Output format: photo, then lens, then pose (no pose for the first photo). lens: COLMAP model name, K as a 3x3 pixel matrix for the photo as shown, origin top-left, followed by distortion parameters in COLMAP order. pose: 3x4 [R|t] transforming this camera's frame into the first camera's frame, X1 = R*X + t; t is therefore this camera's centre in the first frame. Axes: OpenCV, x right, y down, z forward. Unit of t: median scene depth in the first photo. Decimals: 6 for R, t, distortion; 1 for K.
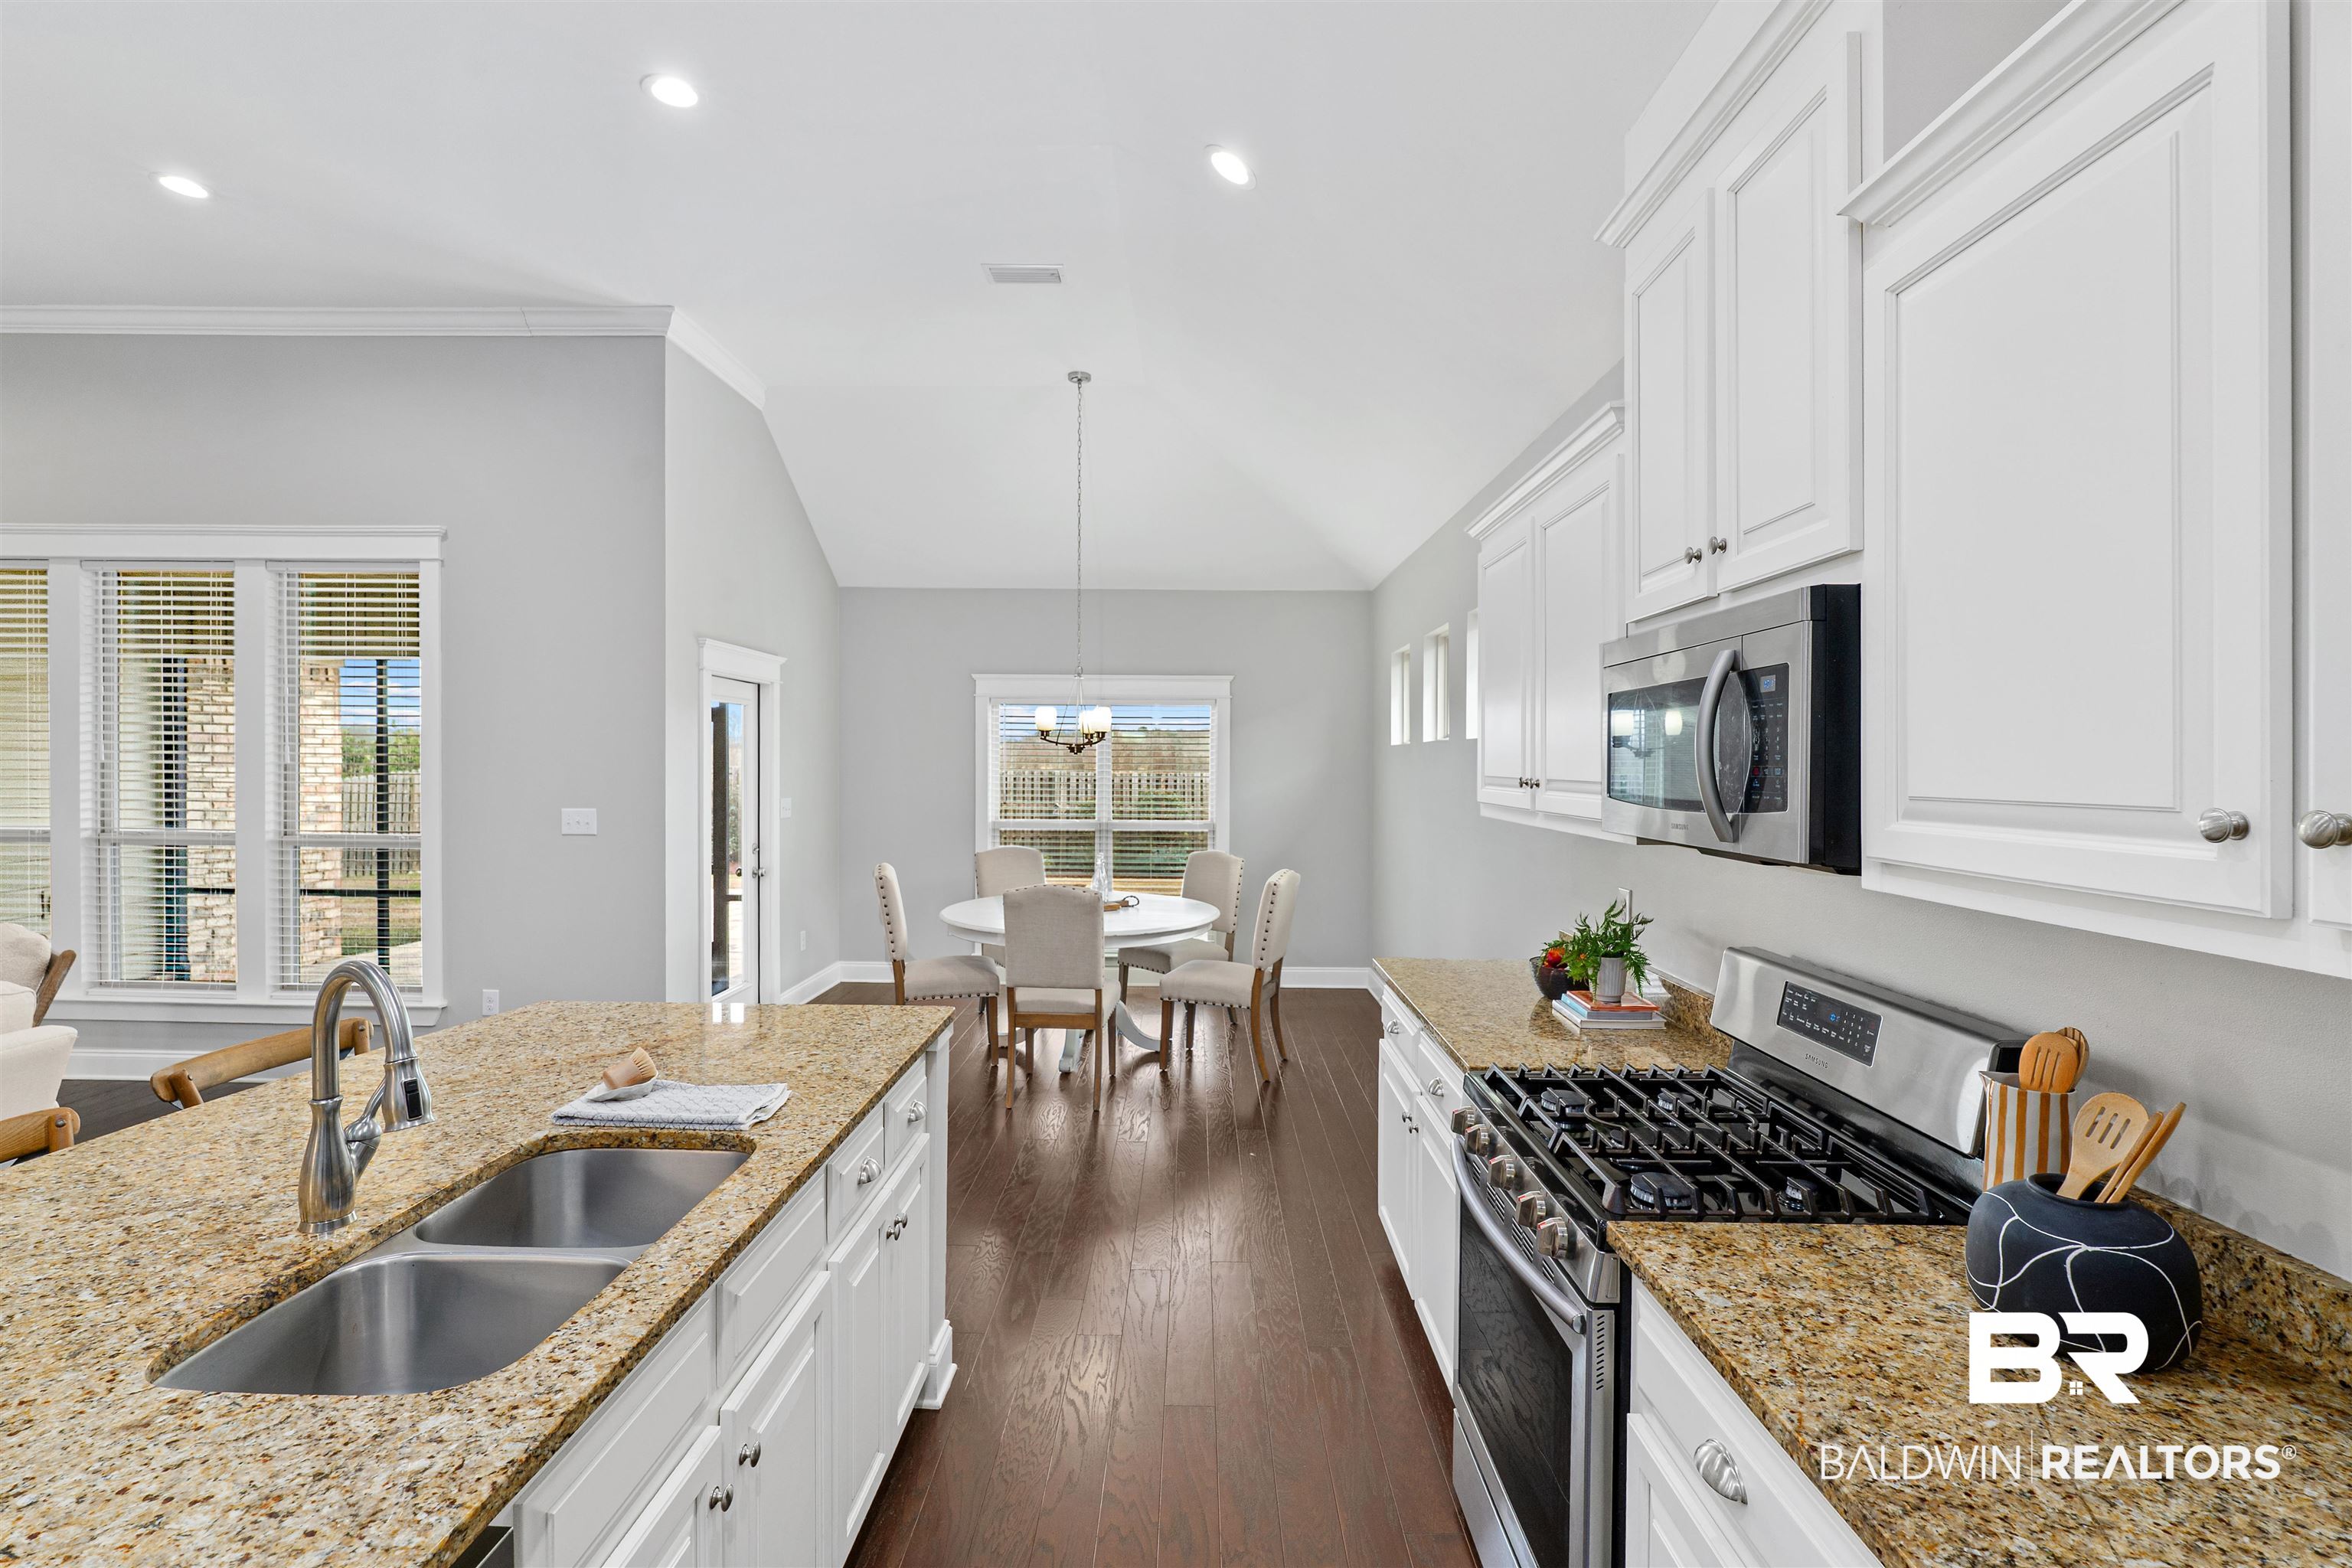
lens RADIAL K [[1054.2, 0, 1180.3], [0, 1054.2, 779.0], [0, 0, 1]] dist [-0.003245, -0.000713]
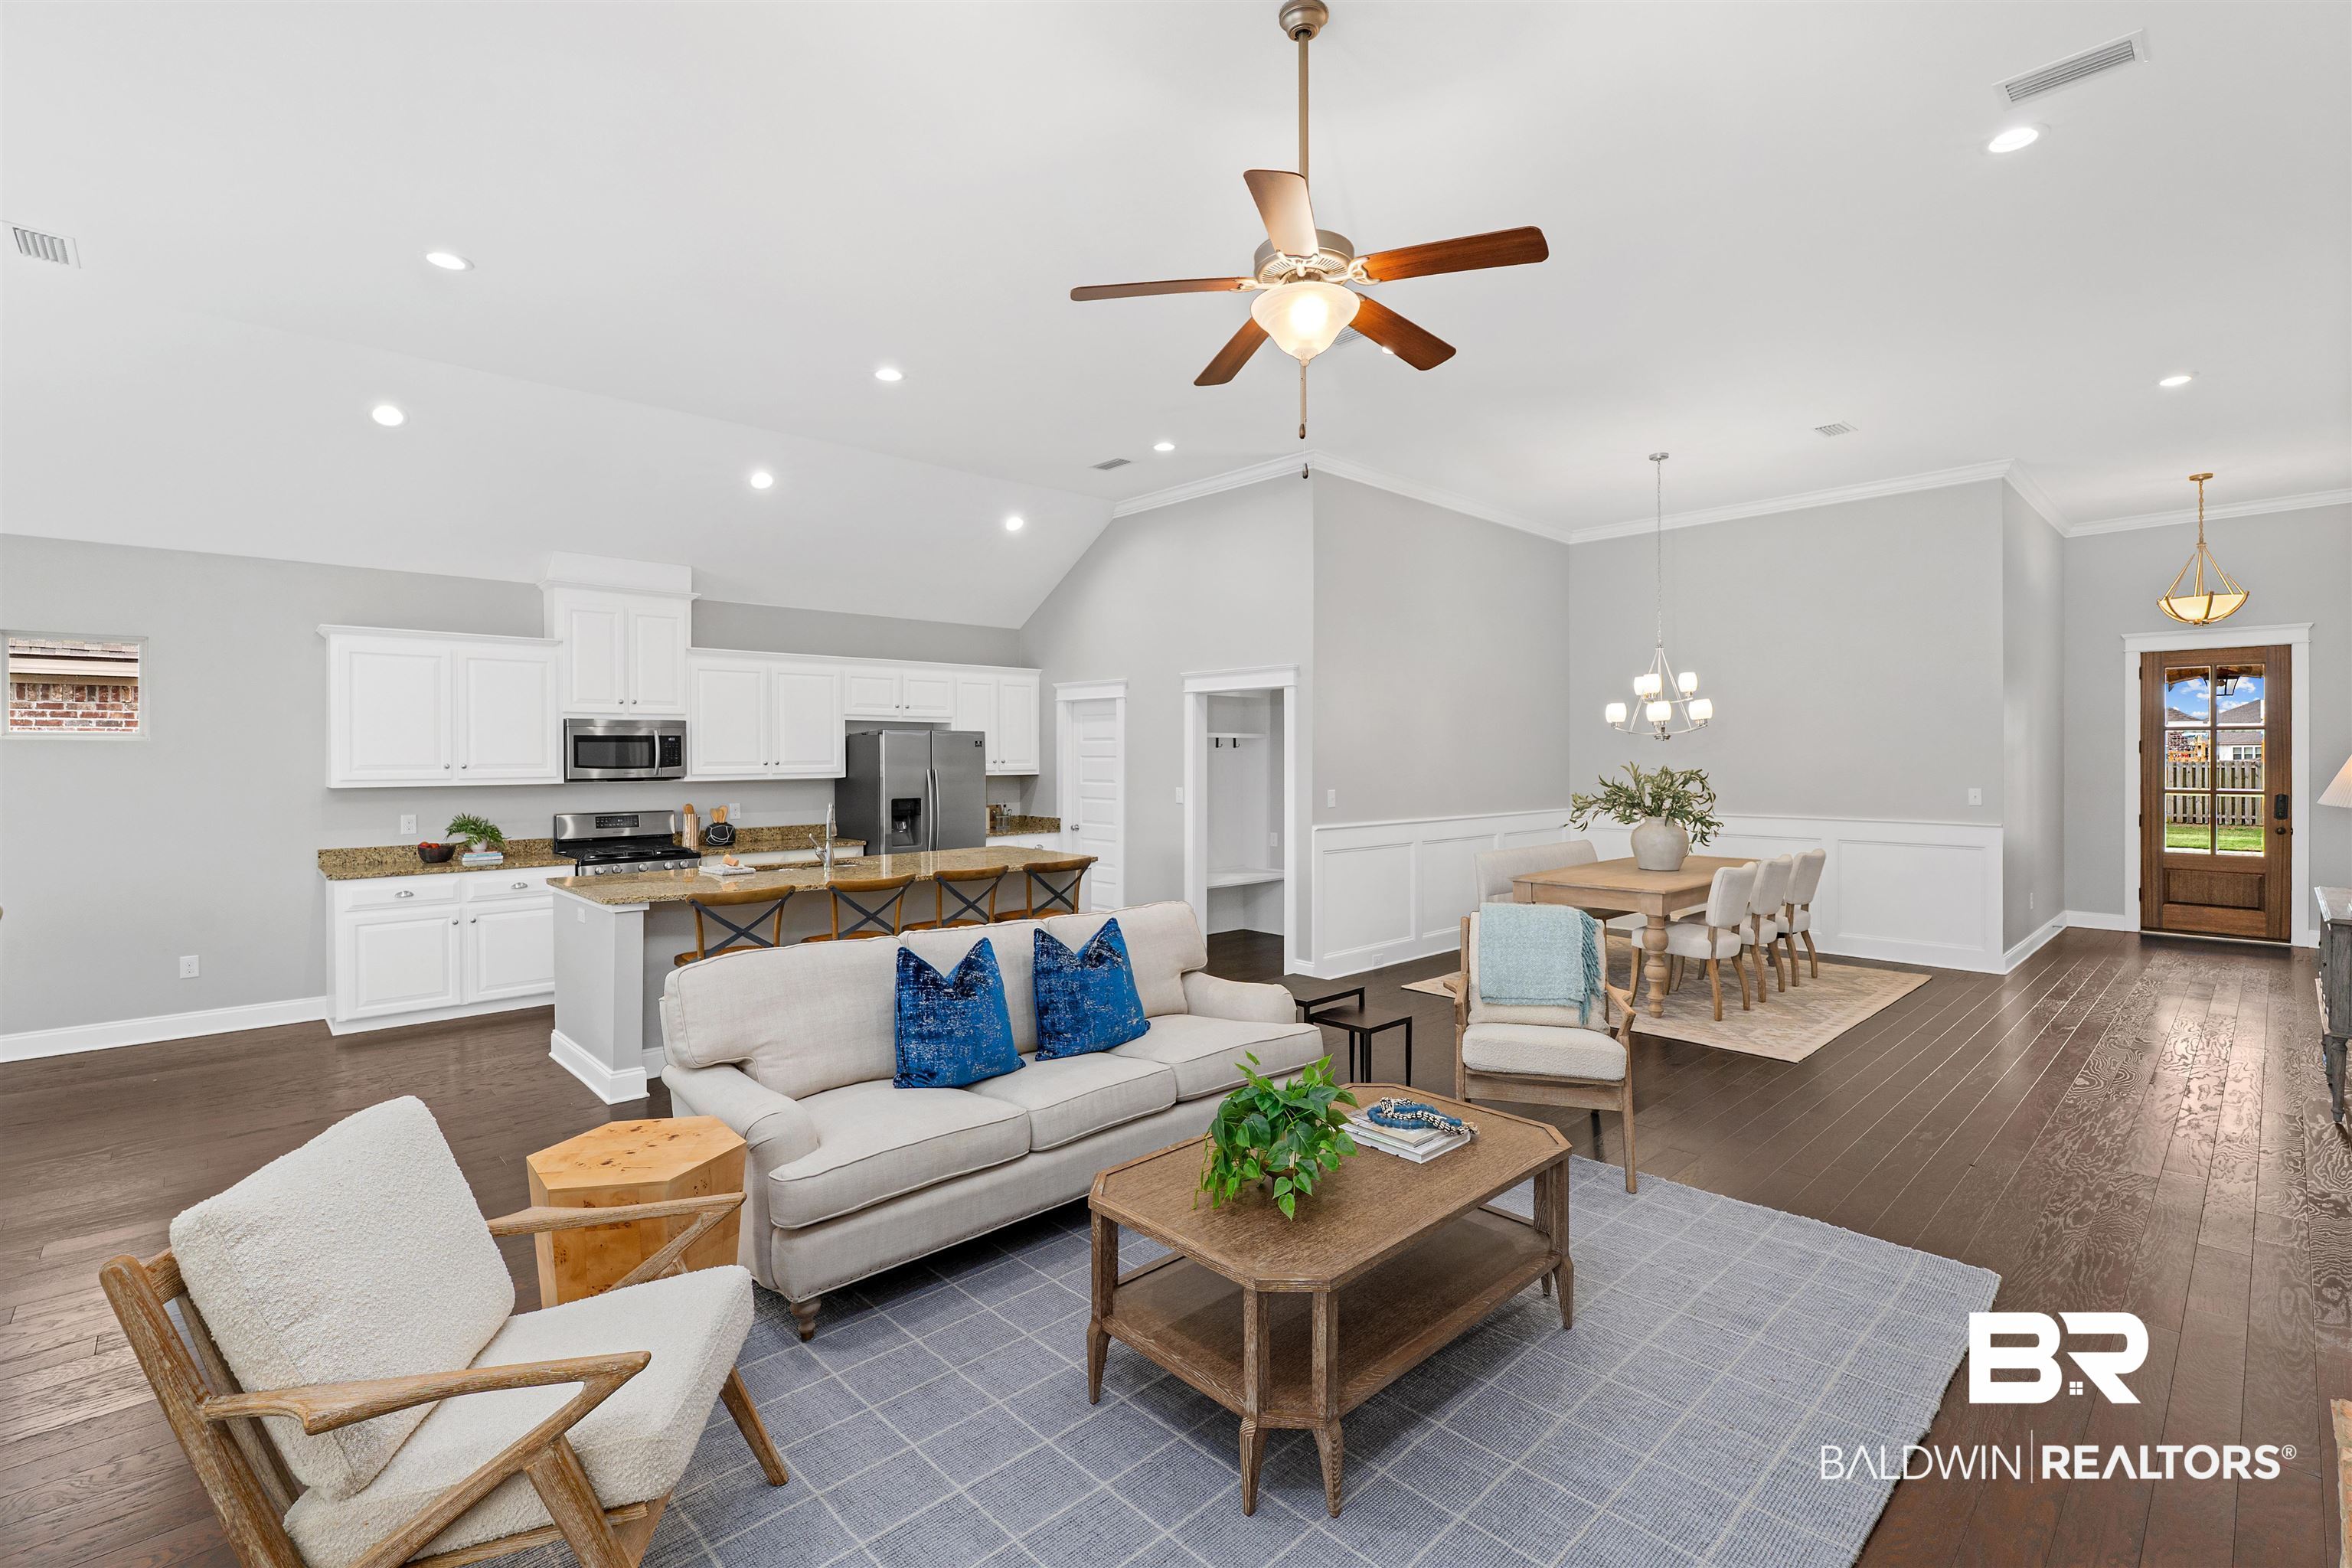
lens RADIAL K [[1054.2, 0, 1157.7], [0, 1054.2, 748.4], [0, 0, 1]] dist [-0.003245, -0.000713]
pose [[-0.679896, -0.002976, 0.733303, -1.340717], [0.008935, 0.999884, 0.012342, -0.027672], [-0.733254, 0.014943, -0.679790, 0.802466]]
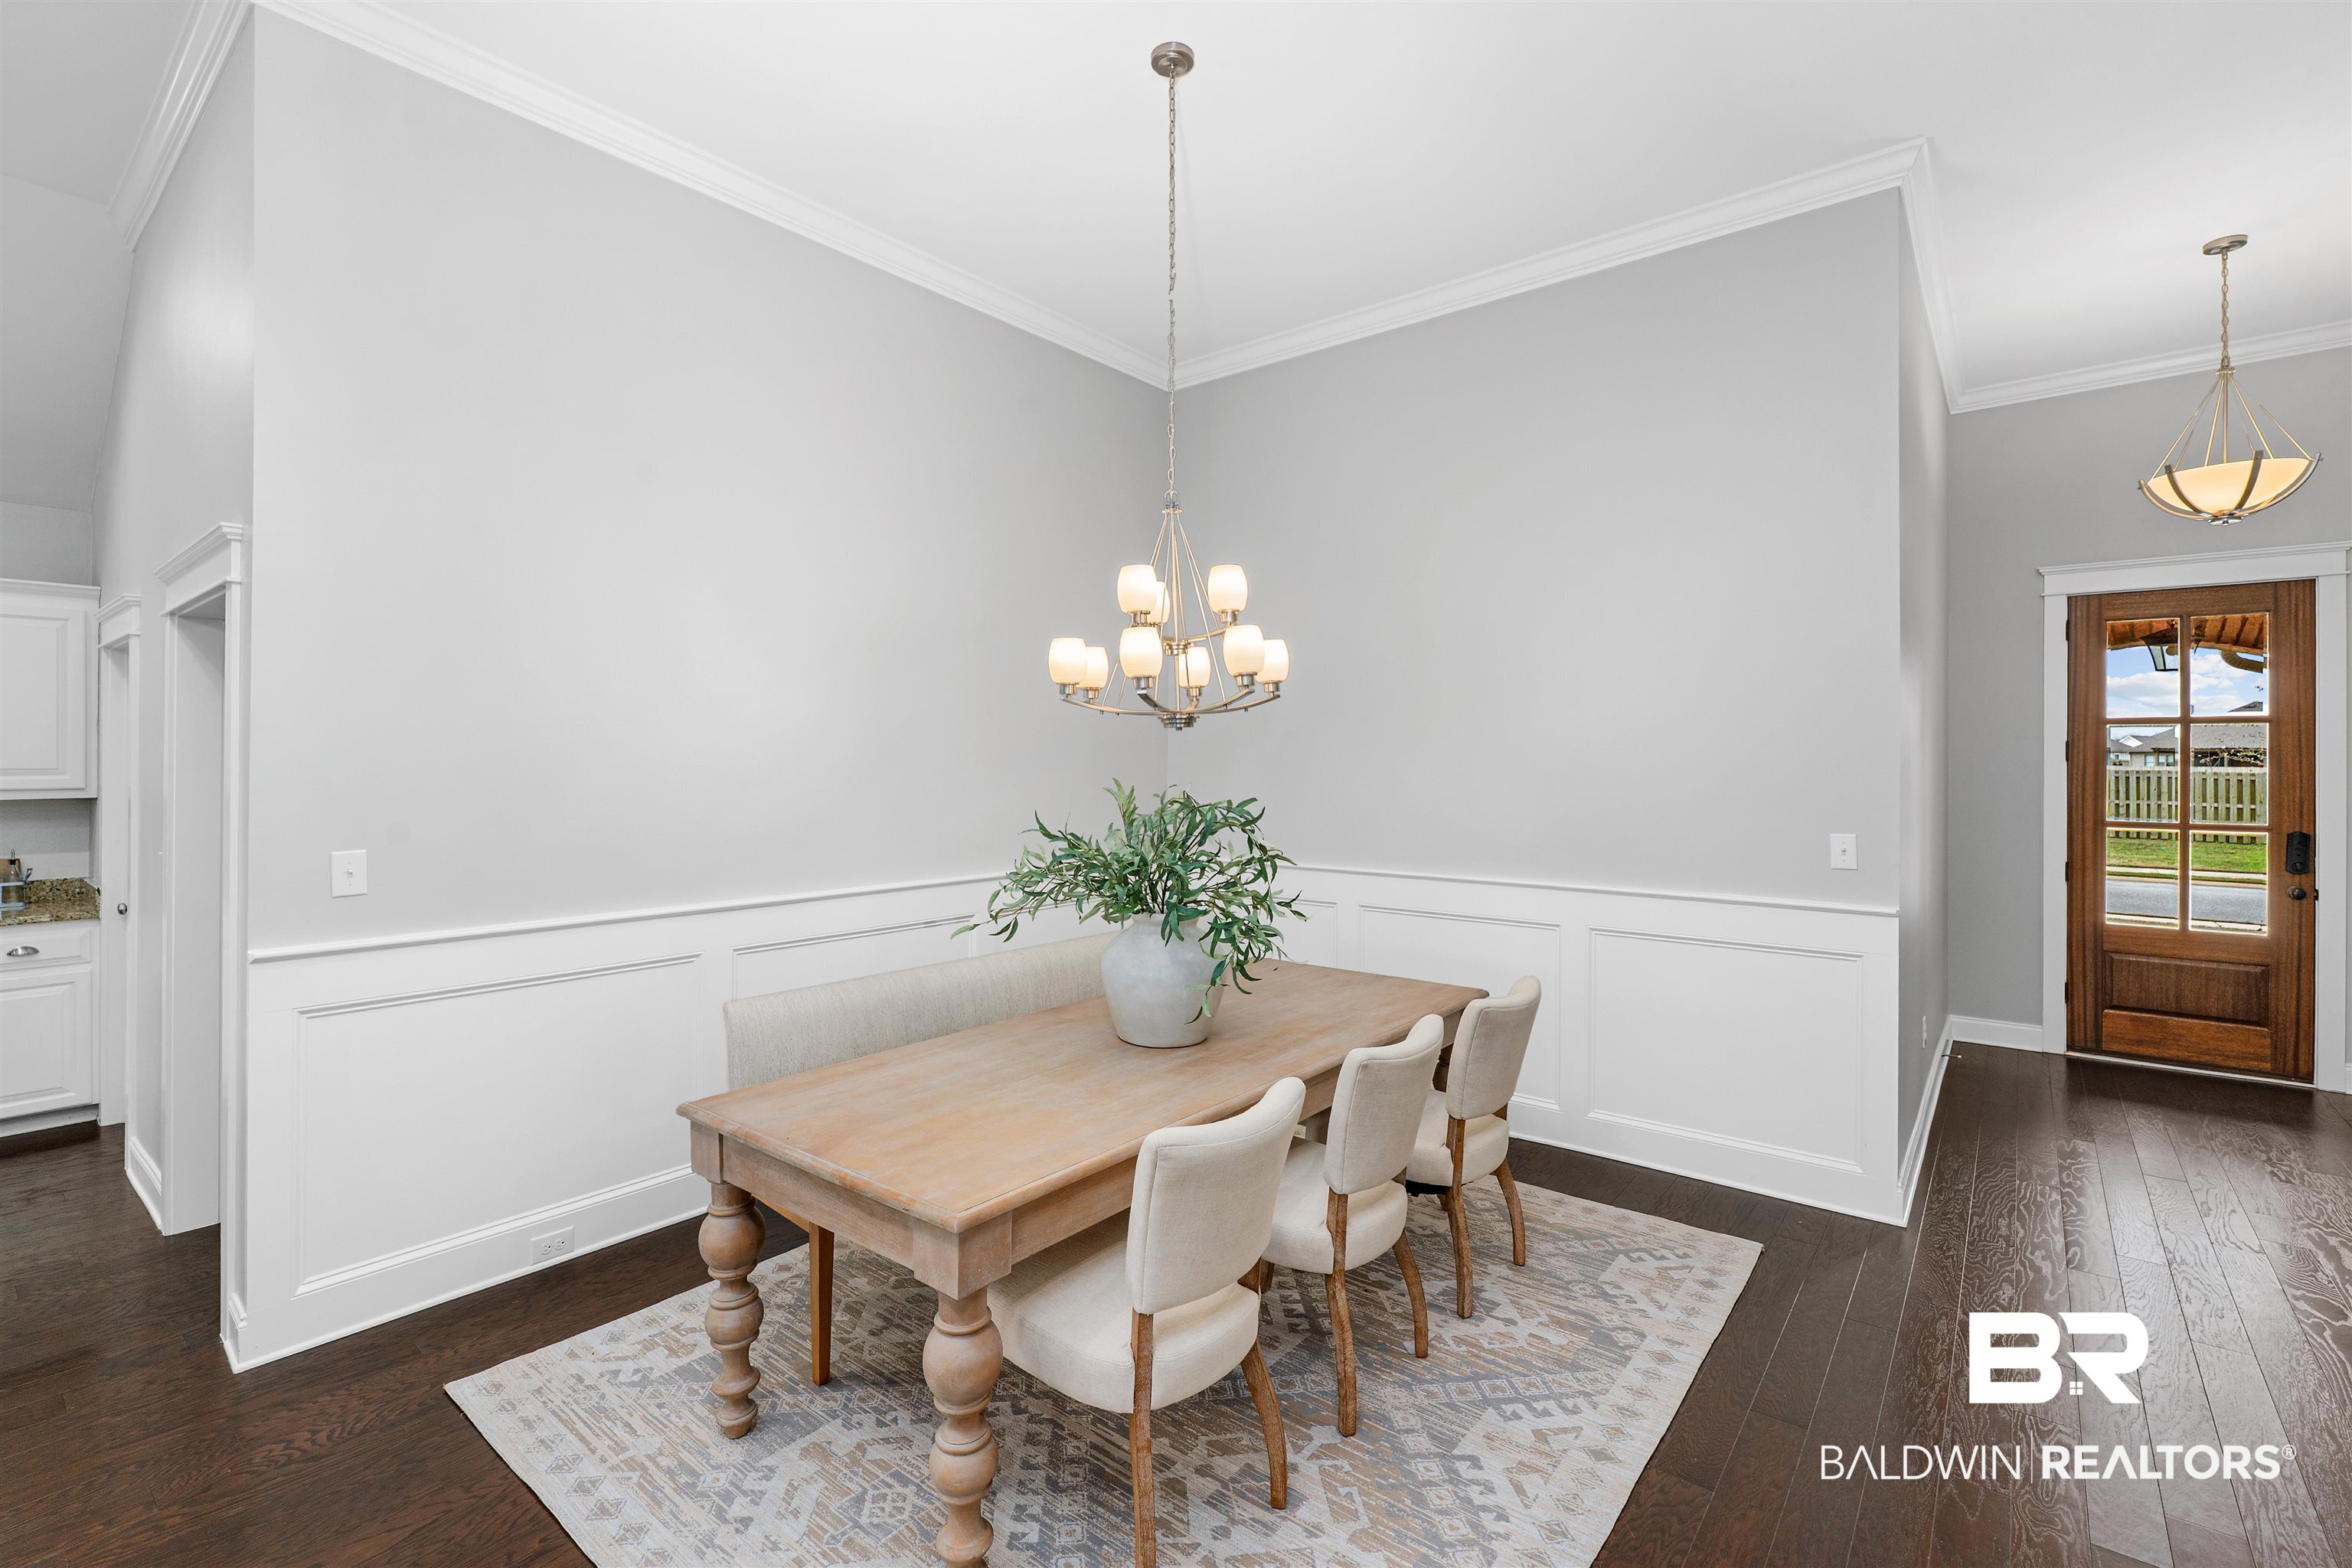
lens RADIAL K [[1054.2, 0, 1183.5], [0, 1054.2, 760.3], [0, 0, 1]] dist [-0.003245, -0.000713]
pose [[-0.779282, -0.013783, 0.626522, -1.137764], [0.001489, 0.999715, 0.023845, -0.010735], [-0.626672, 0.019515, -0.779039, -0.195791]]
